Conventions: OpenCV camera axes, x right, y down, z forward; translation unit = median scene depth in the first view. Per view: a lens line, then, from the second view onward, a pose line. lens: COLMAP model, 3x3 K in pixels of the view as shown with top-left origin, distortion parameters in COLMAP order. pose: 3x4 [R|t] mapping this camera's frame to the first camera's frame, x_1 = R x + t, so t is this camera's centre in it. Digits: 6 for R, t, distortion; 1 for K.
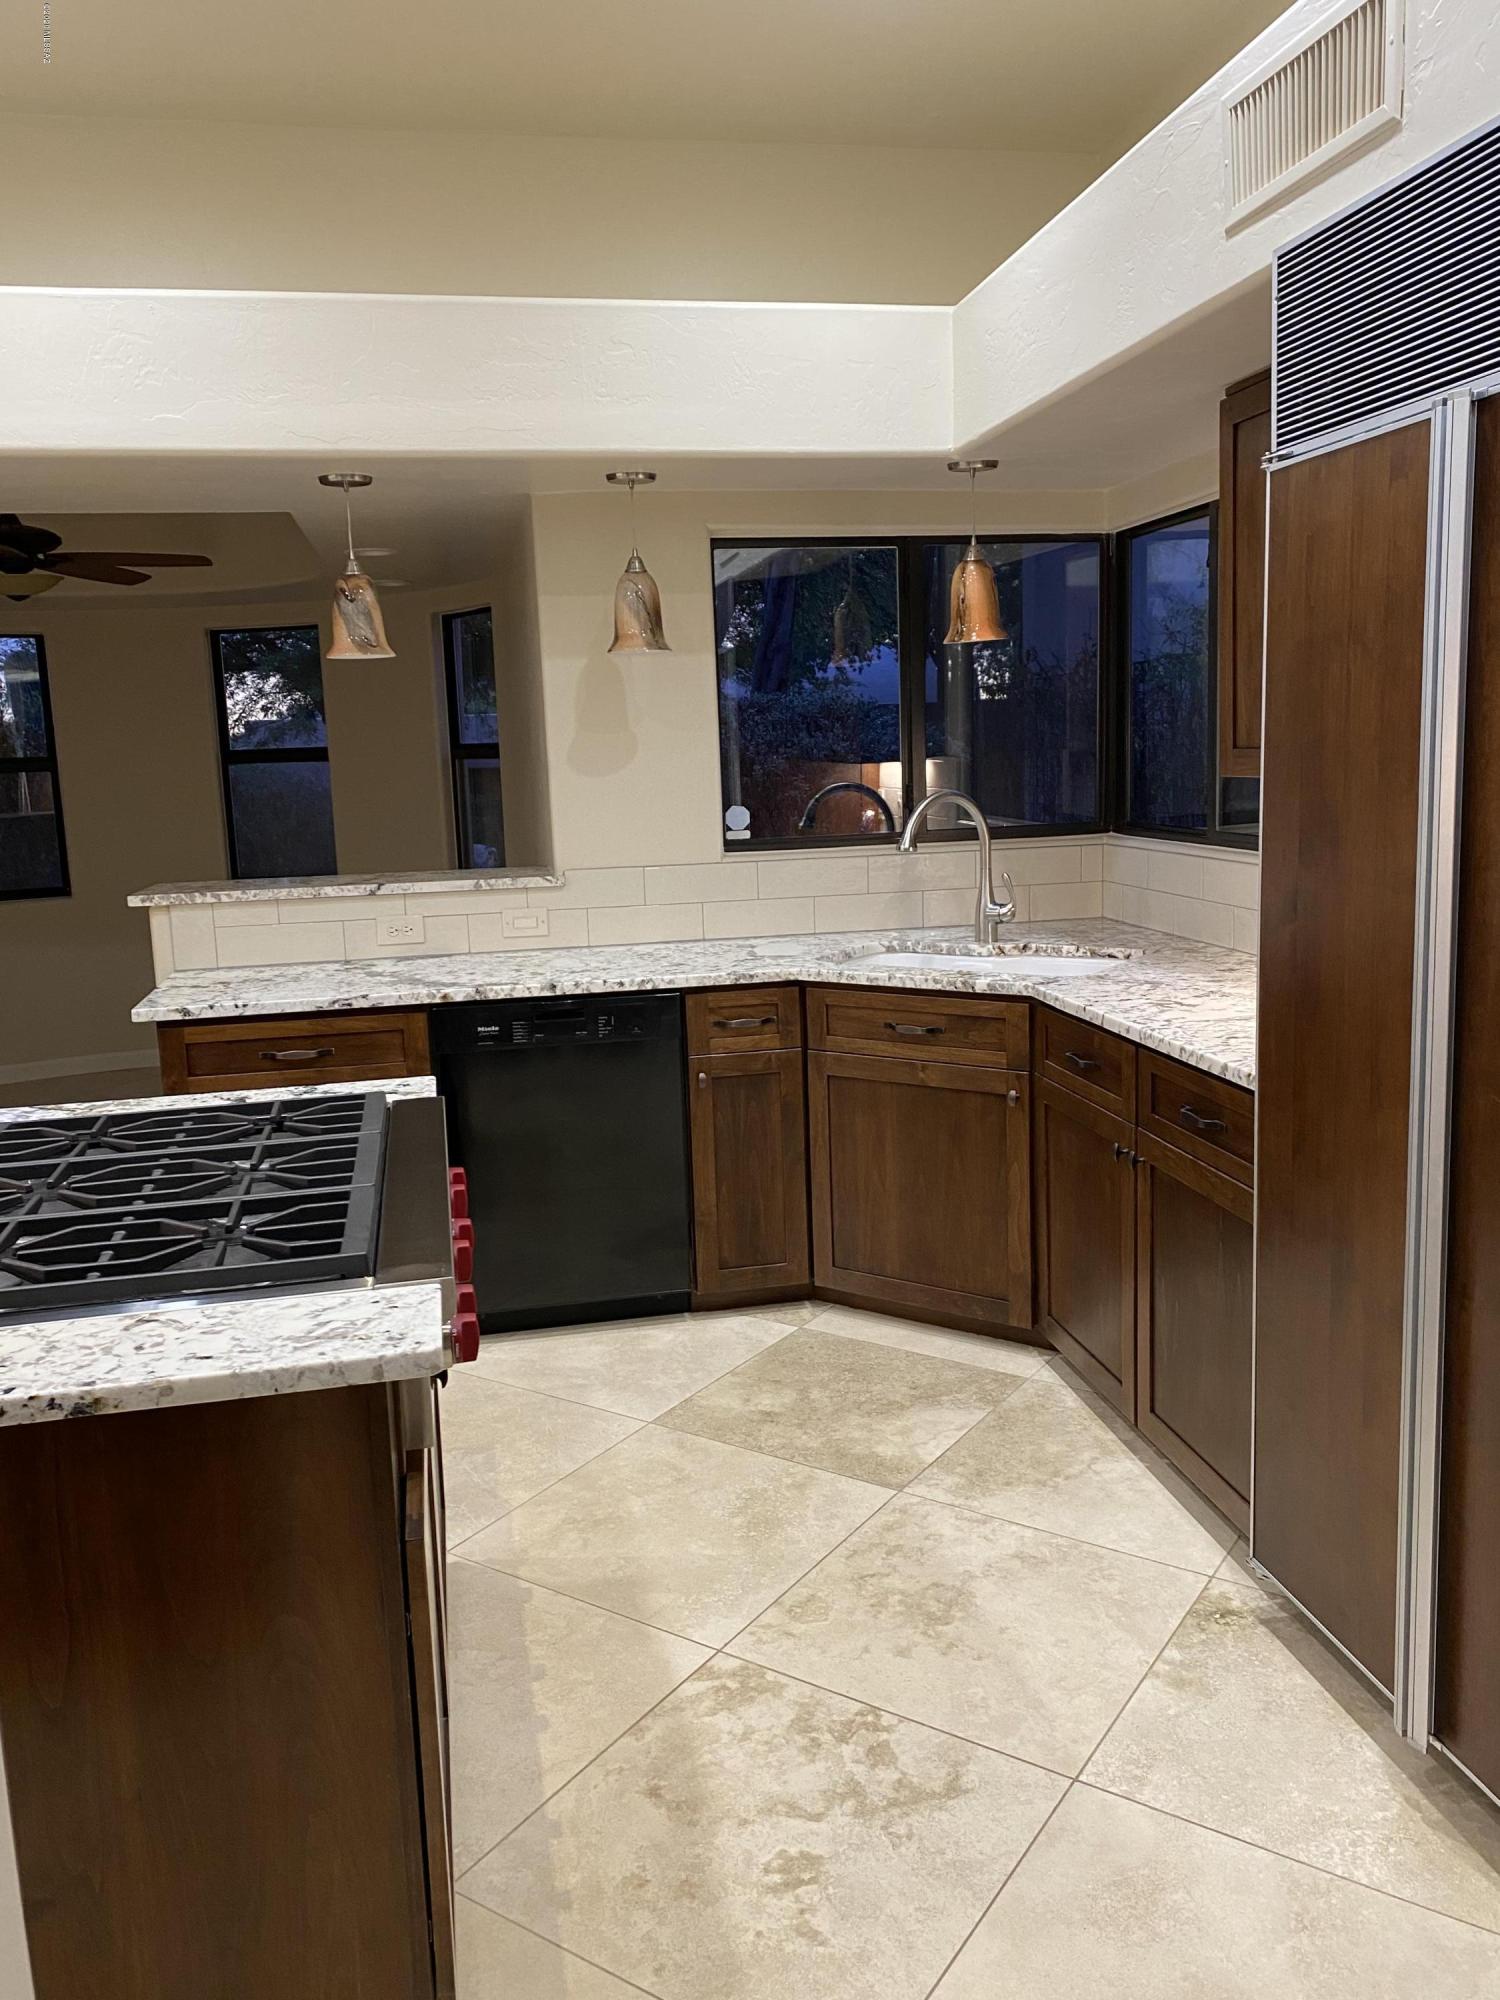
lens RADIAL K [[1572.8, 0, 750.0], [0, 1572.8, 1000.0], [0, 0, 1]] dist [0.056758, -0.021723]
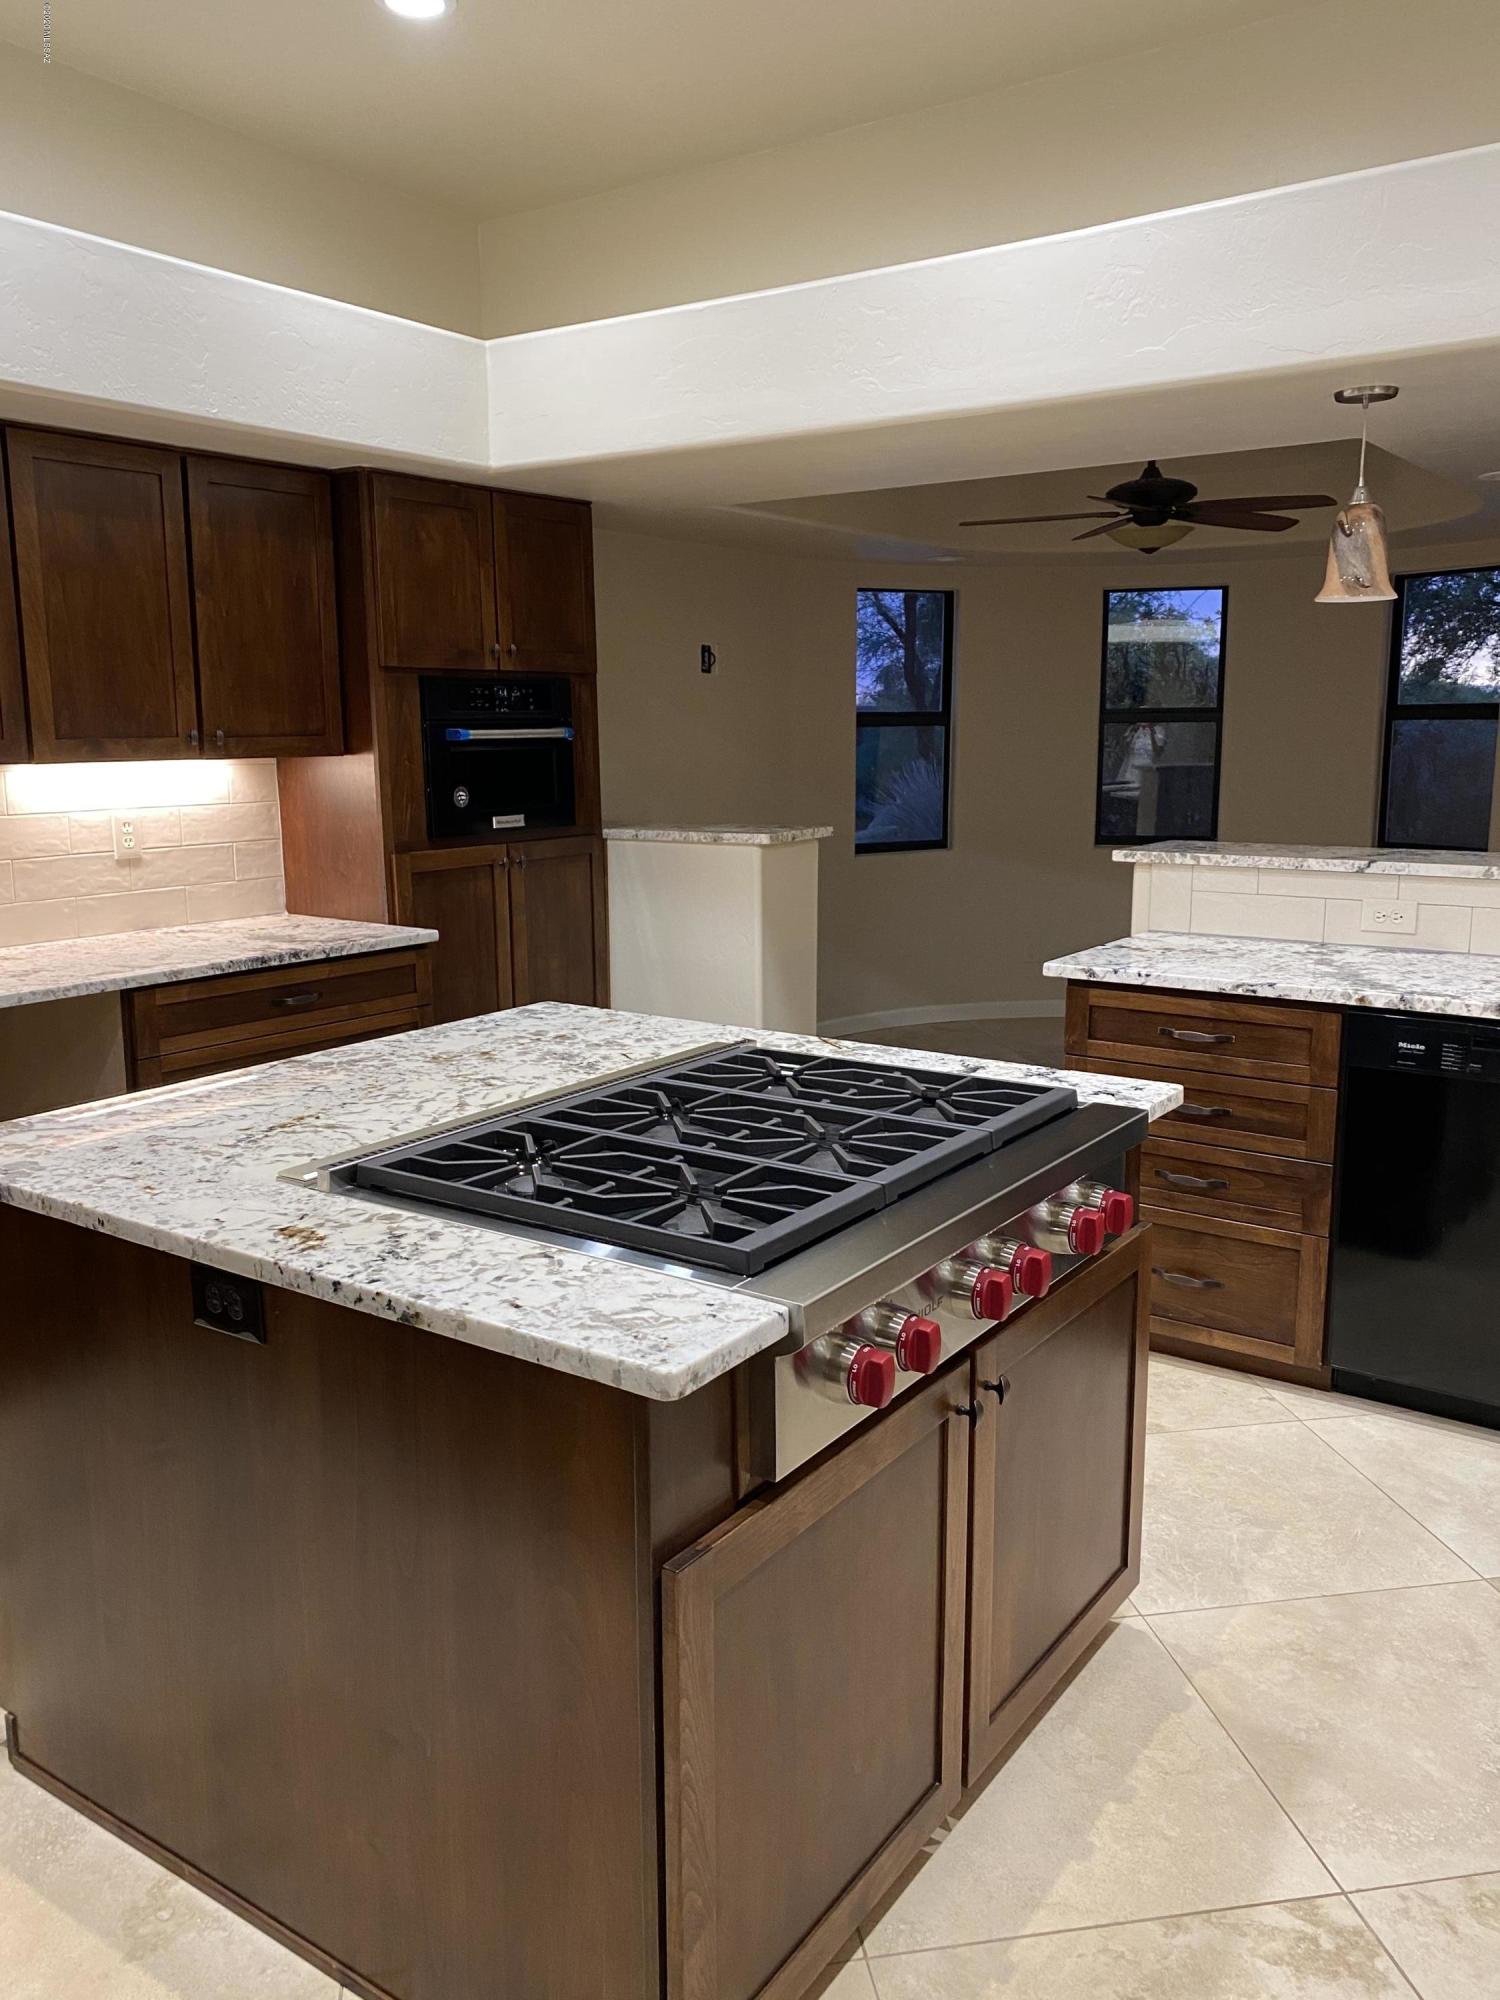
lens RADIAL K [[1572.8, 0, 750.0], [0, 1572.8, 1000.0], [0, 0, 1]] dist [0.056758, -0.021723]
pose [[0.696804, 0.158177, -0.699603, 0.179329], [-0.137990, 0.986723, 0.085655, -0.030123], [0.703863, 0.036854, 0.709380, 0.162284]]
